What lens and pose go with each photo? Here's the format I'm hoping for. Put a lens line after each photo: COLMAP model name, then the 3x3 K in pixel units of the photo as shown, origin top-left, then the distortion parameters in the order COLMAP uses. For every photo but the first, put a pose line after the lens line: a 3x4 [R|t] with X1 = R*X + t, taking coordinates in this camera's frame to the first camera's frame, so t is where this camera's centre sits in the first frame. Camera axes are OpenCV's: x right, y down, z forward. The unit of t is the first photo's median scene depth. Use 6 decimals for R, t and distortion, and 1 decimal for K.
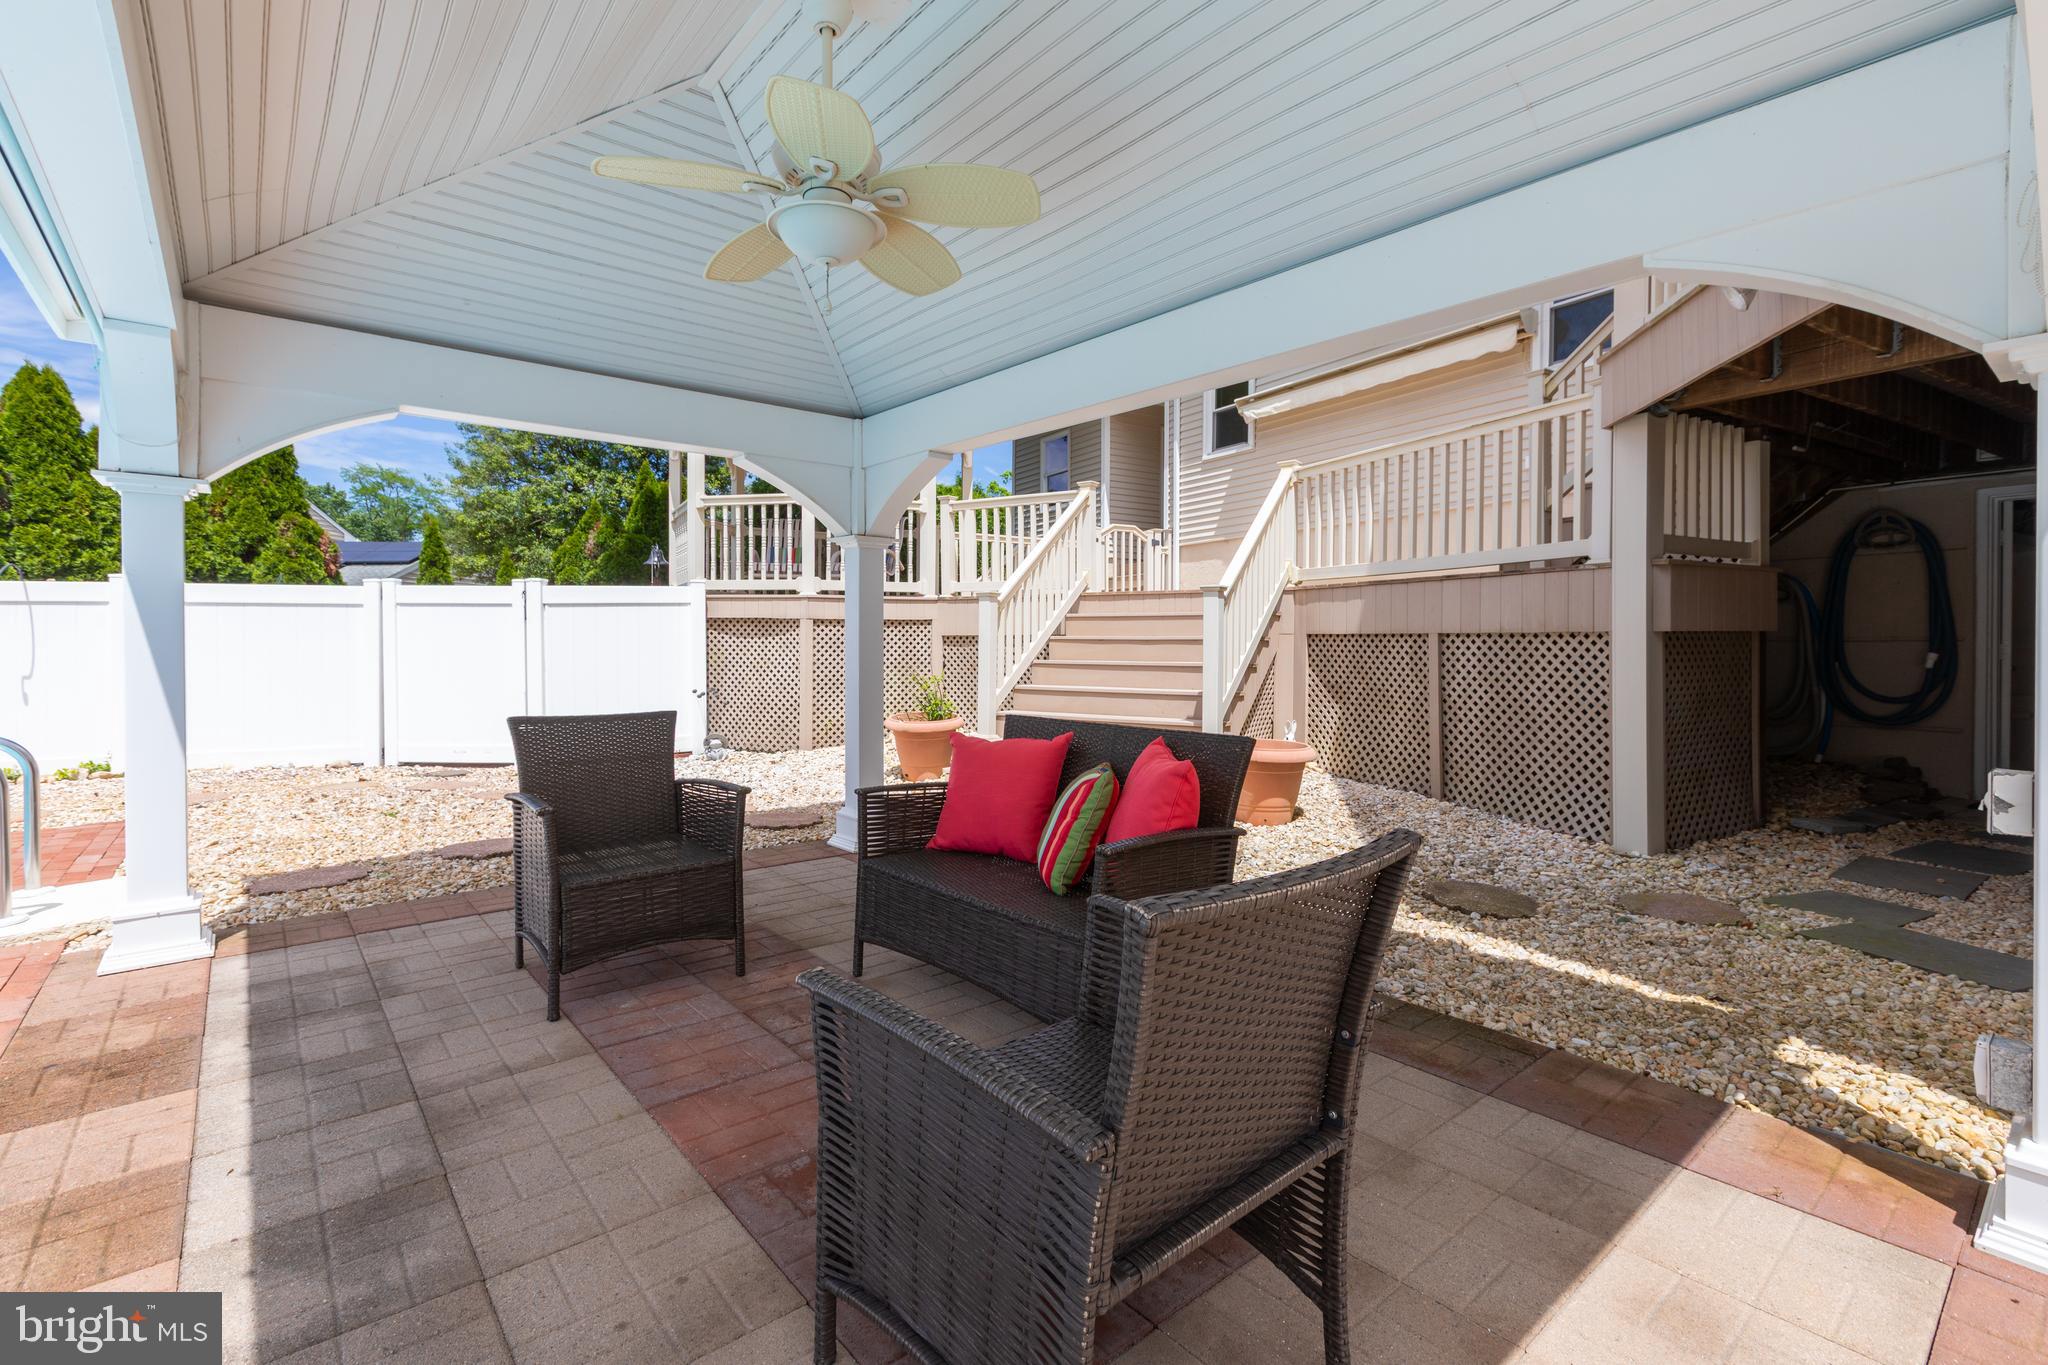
lens RADIAL K [[929.6, 0, 1018.5], [0, 929.6, 636.8], [0, 0, 1]] dist [0.002226, 0.000478]
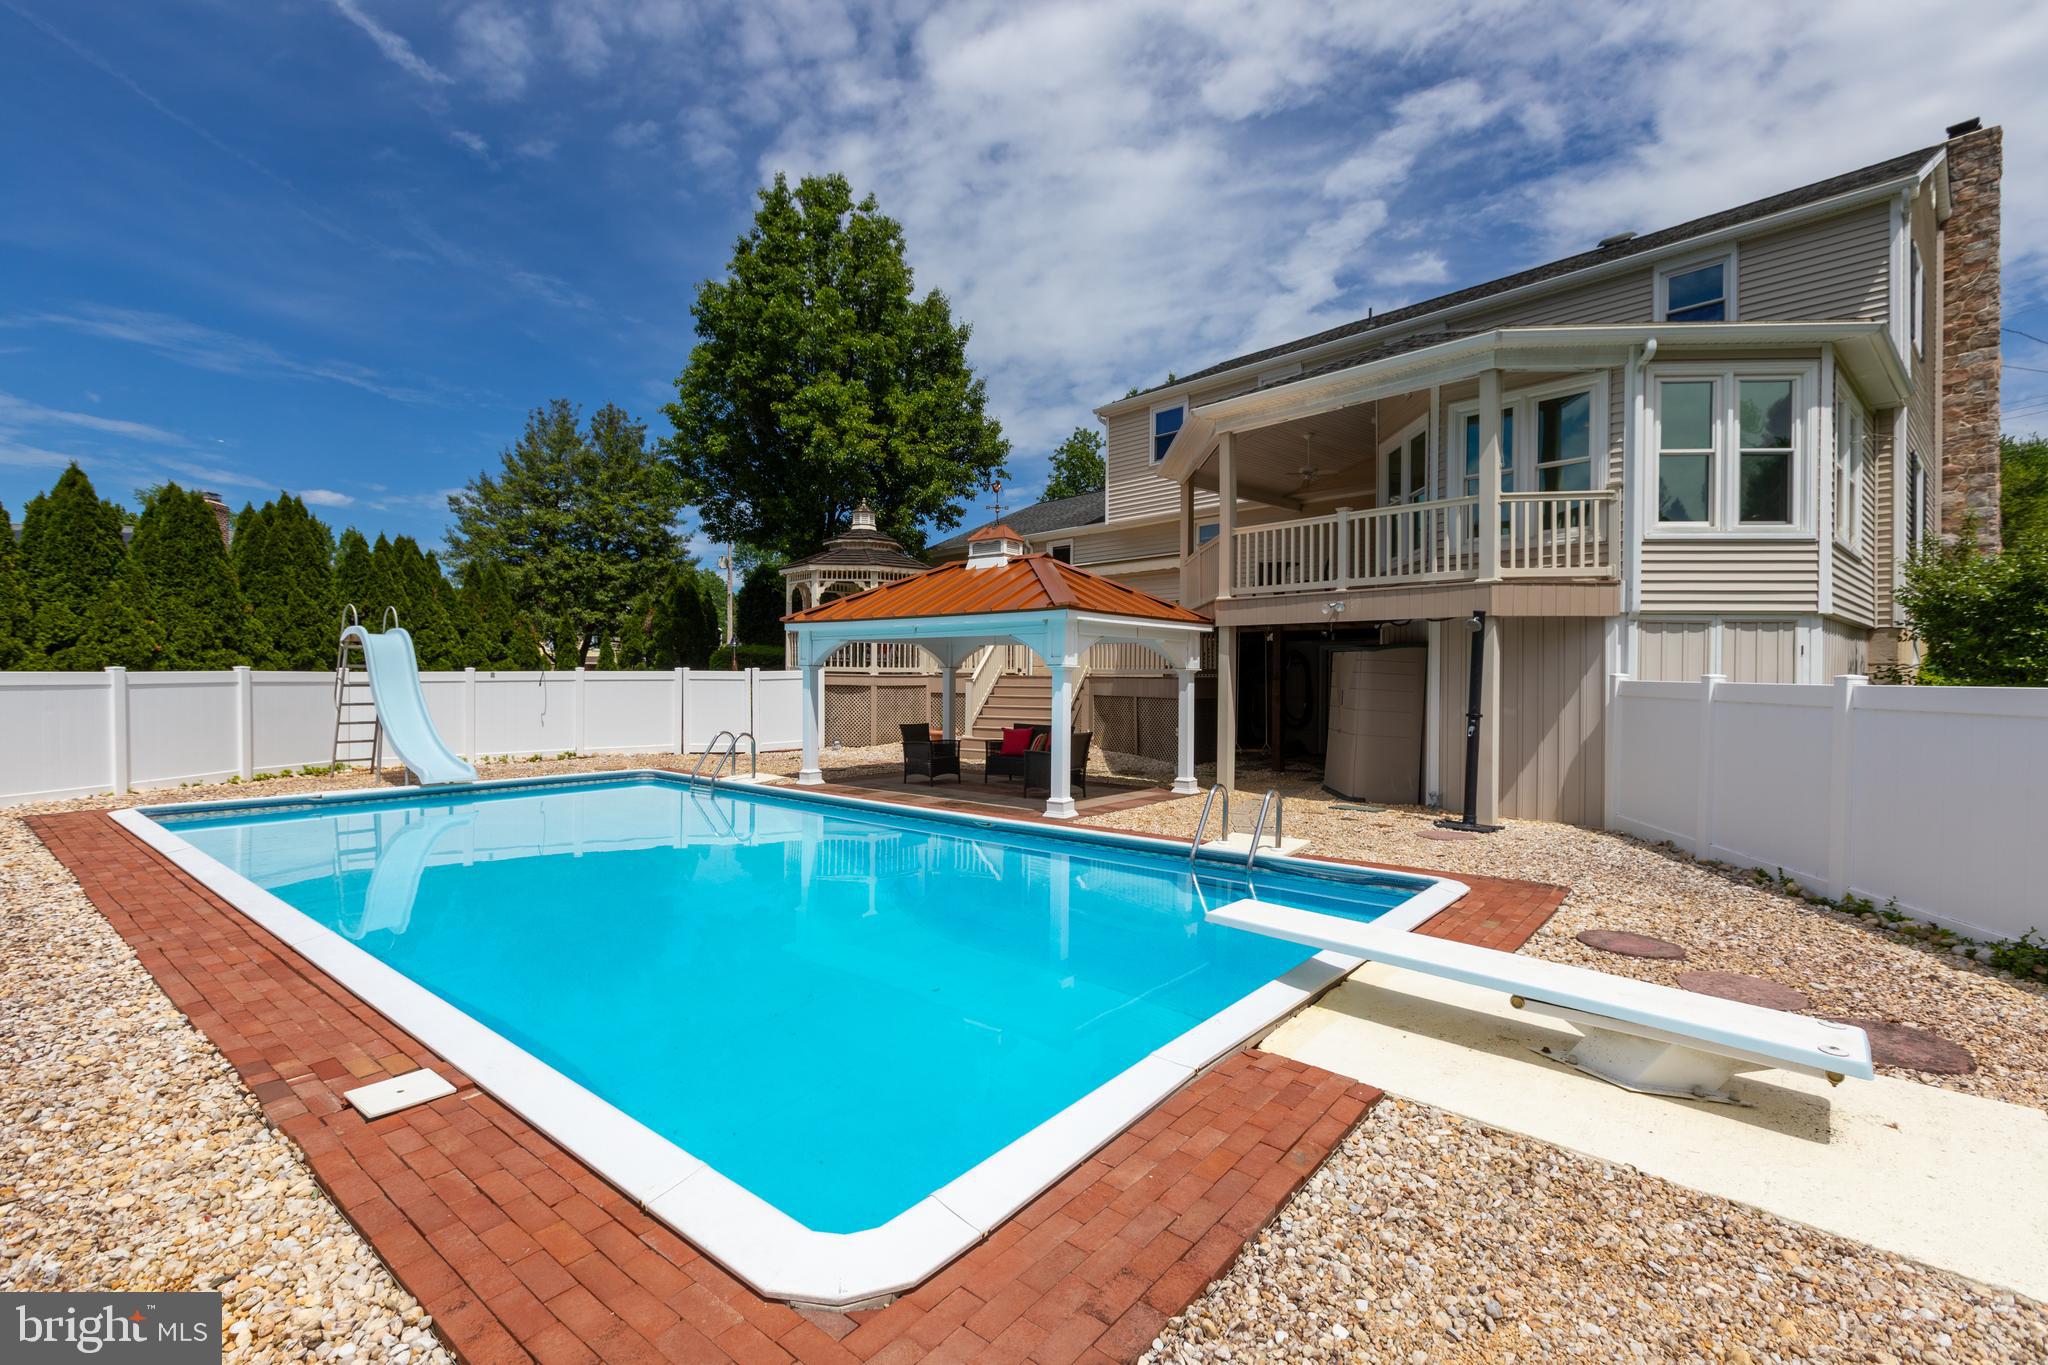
lens RADIAL K [[929.6, 0, 1050.0], [0, 929.6, 684.1], [0, 0, 1]] dist [0.002226, 0.000478]
pose [[0.972779, 0.004058, 0.231700, -0.335084], [-0.008160, 0.999826, 0.016748, -0.063527], [-0.231592, -0.018182, 0.972643, -1.224803]]
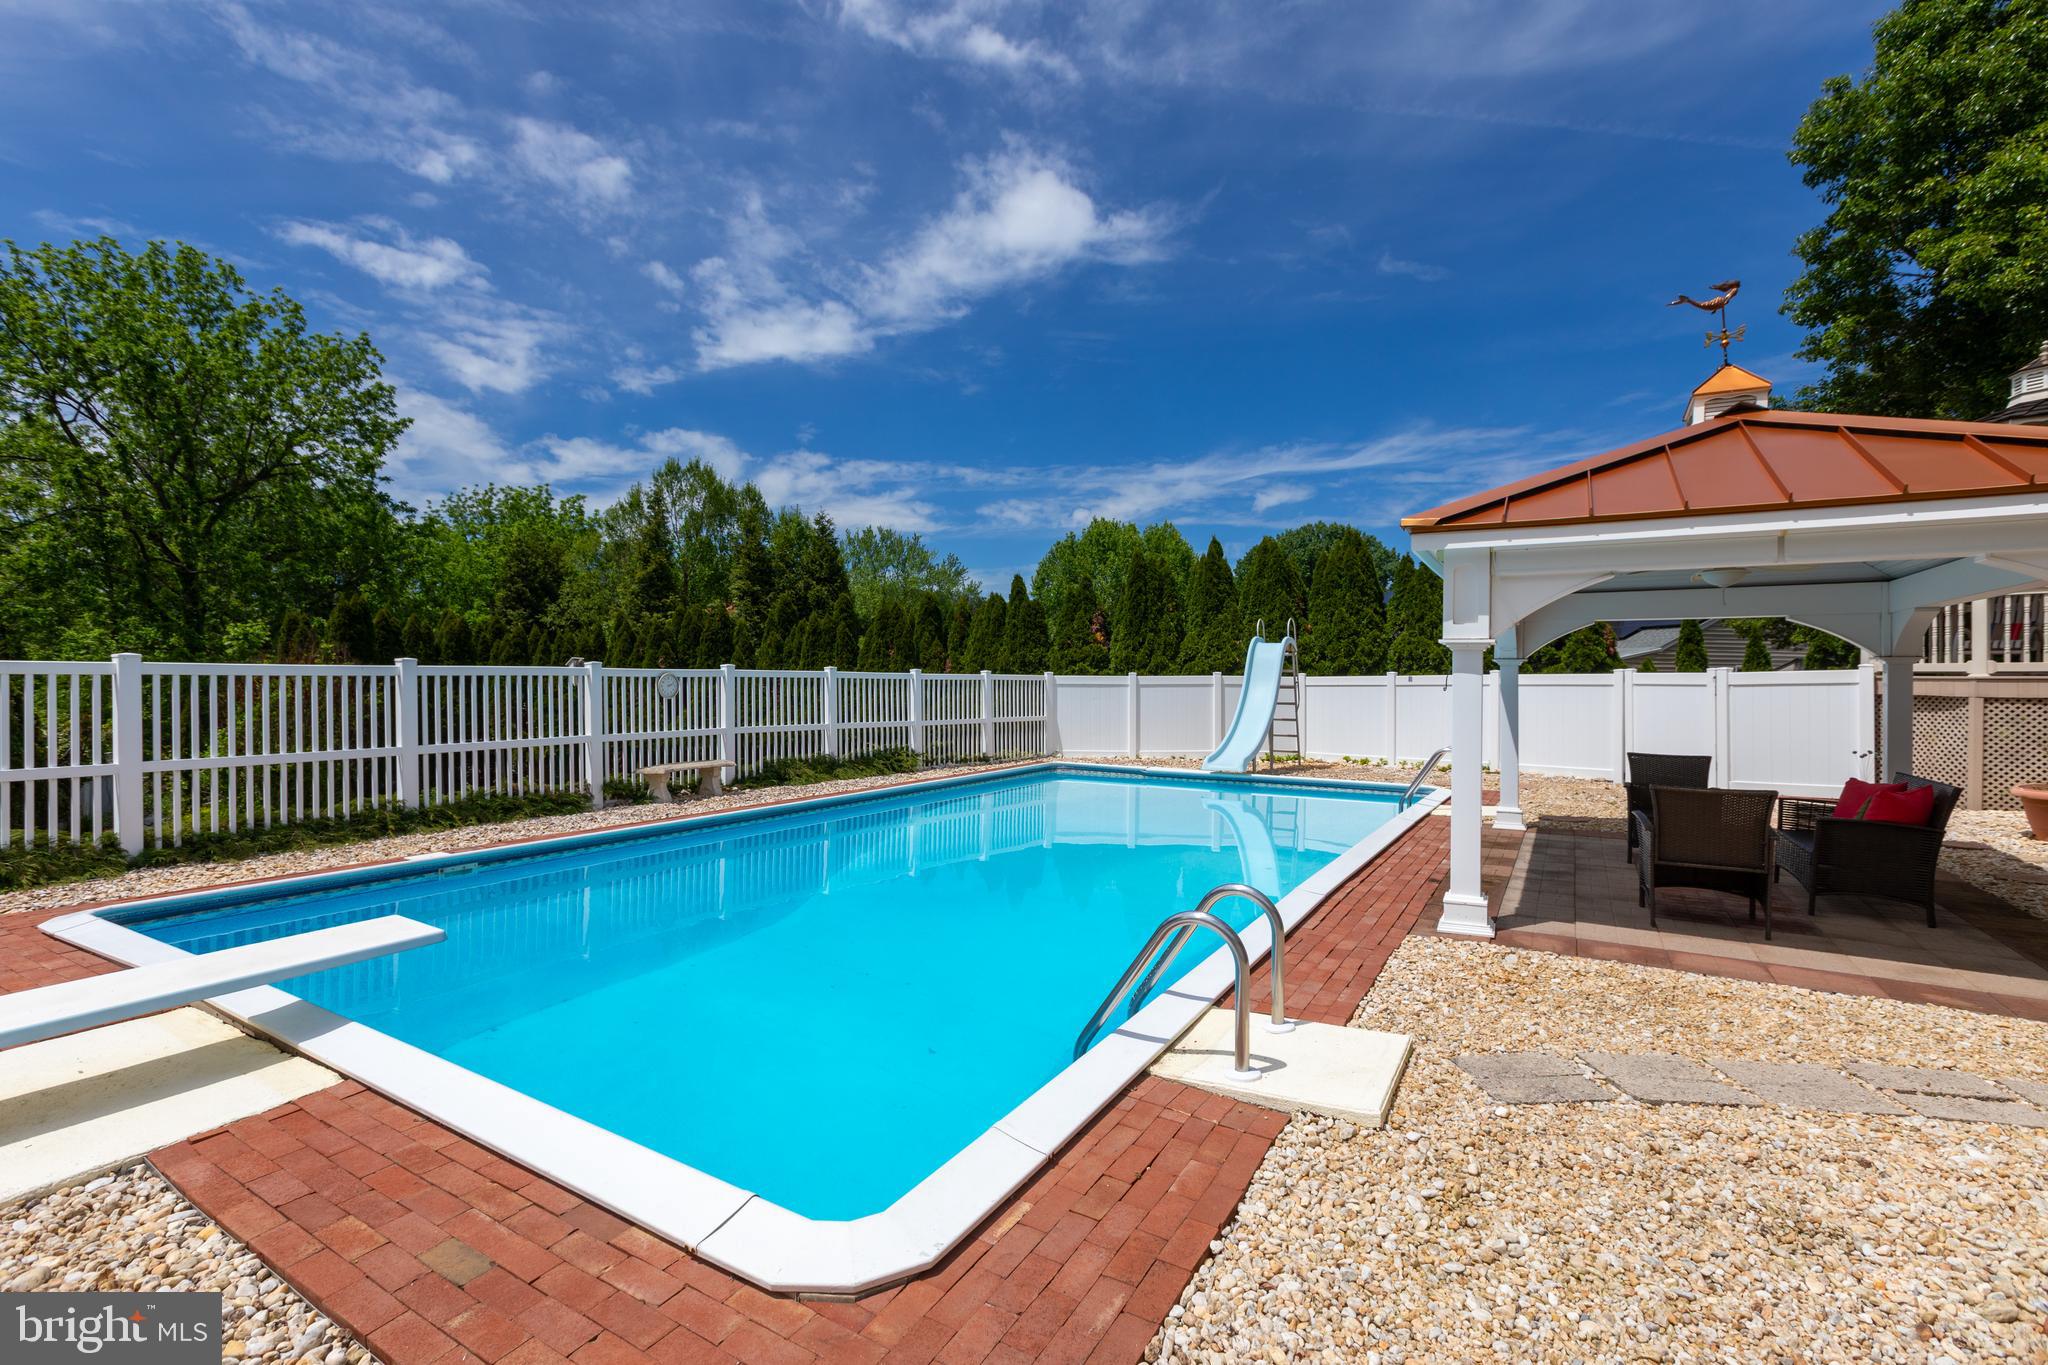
lens RADIAL K [[929.6, 0, 1022.3], [0, 929.6, 689.5], [0, 0, 1]] dist [0.002226, 0.000478]
pose [[0.334081, 0.011564, -0.942474, 0.472187], [0.000197, 0.999924, 0.012339, -0.043606], [0.942544, -0.004308, 0.334053, -0.508927]]
